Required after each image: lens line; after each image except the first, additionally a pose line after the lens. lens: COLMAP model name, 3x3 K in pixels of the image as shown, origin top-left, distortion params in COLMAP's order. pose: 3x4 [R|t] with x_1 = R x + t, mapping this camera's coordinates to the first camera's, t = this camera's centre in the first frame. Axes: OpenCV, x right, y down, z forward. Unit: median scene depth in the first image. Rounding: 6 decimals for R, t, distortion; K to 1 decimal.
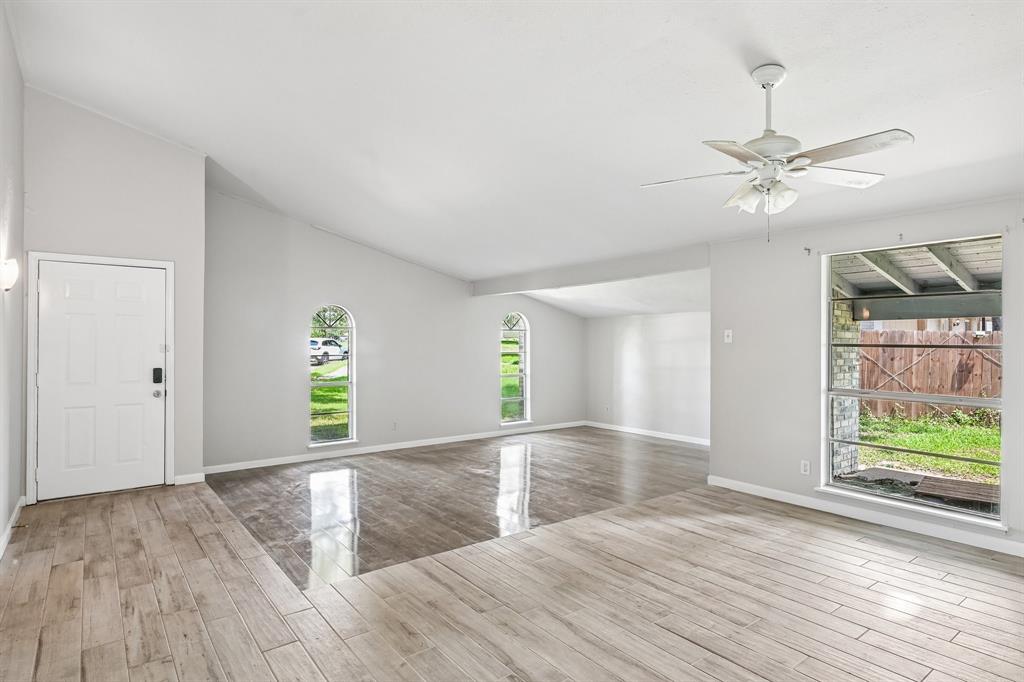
lens RADIAL K [[550.7, 0, 514.5], [0, 550.7, 340.4], [0, 0, 1]] dist [-0.002753, -0.001521]
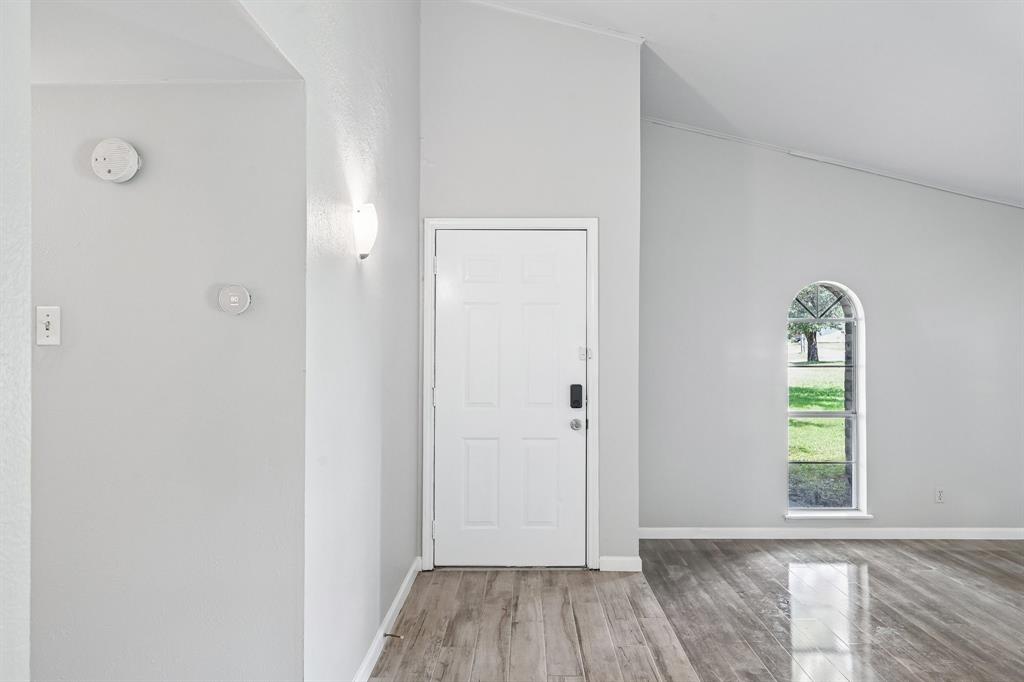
lens RADIAL K [[566.2, 0, 512.2], [0, 566.2, 340.3], [0, 0, 1]] dist [0.005651, 0.000196]
pose [[0.777471, -0.001803, -0.628916, -0.291882], [0.001800, 0.999998, -0.000641, -0.000894], [0.628916, -0.000633, 0.777473, 0.439937]]
